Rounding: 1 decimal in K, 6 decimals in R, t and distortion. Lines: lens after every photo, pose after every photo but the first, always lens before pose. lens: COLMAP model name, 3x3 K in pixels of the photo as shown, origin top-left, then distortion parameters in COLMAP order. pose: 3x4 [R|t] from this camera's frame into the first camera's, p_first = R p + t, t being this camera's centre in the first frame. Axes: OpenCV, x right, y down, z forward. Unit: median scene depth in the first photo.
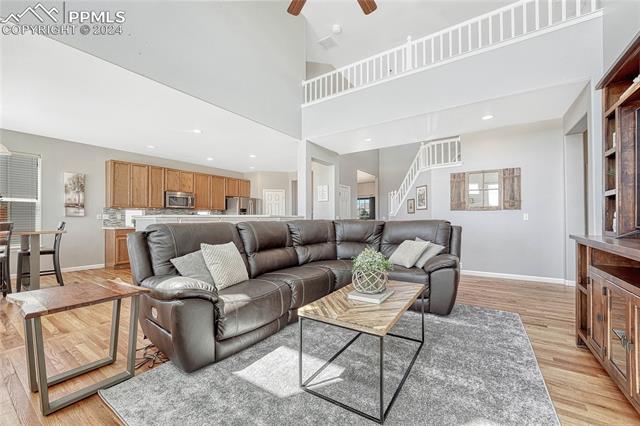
lens RADIAL K [[257.0, 0, 317.8], [0, 257.0, 215.7], [0, 0, 1]] dist [-0.007170, 0.000590]
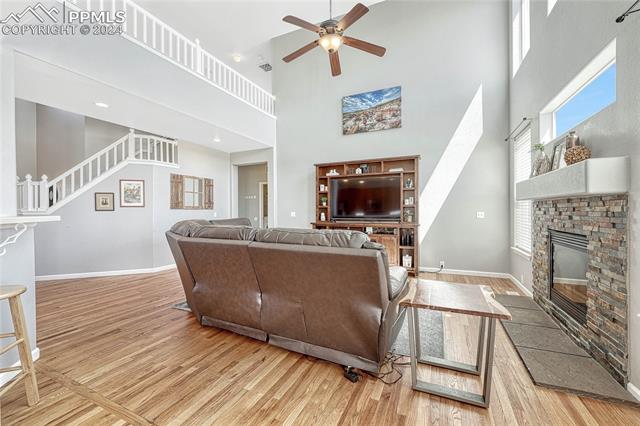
lens RADIAL K [[257.0, 0, 324.0], [0, 257.0, 210.2], [0, 0, 1]] dist [-0.007170, 0.000590]
pose [[-0.167924, 0.007767, 0.985769, -0.536634], [-0.005670, 0.999945, -0.008844, -0.007996], [-0.985784, -0.007074, -0.167871, 0.488044]]
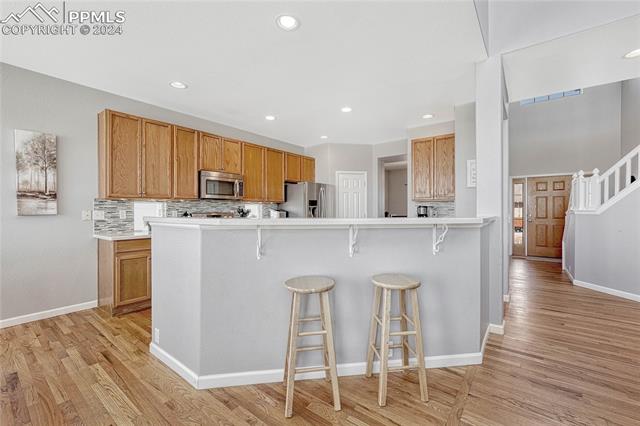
lens RADIAL K [[269.6, 0, 323.1], [0, 269.6, 209.5], [0, 0, 1]] dist [0.000232, -0.000082]
pose [[0.998802, 0.003196, -0.048830, -0.319731], [-0.002580, 0.999916, 0.012691, -0.016384], [0.048866, -0.012550, 0.998726, 0.446337]]
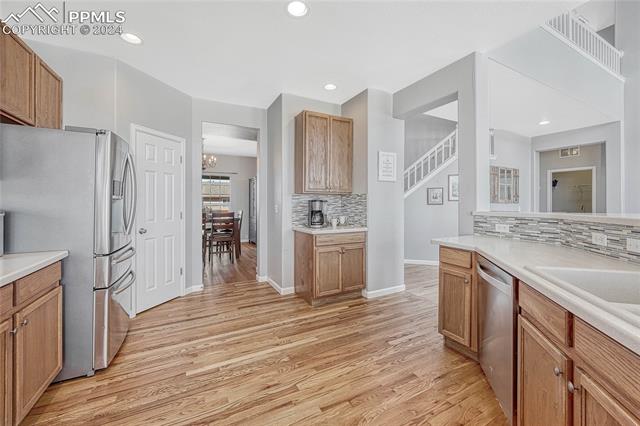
lens RADIAL K [[257.0, 0, 322.6], [0, 257.0, 203.9], [0, 0, 1]] dist [-0.007170, 0.000590]
pose [[0.461741, 0.003601, 0.887008, -0.579657], [-0.011168, 0.999936, 0.001755, -0.009416], [-0.886945, -0.010717, 0.461751, 0.971954]]
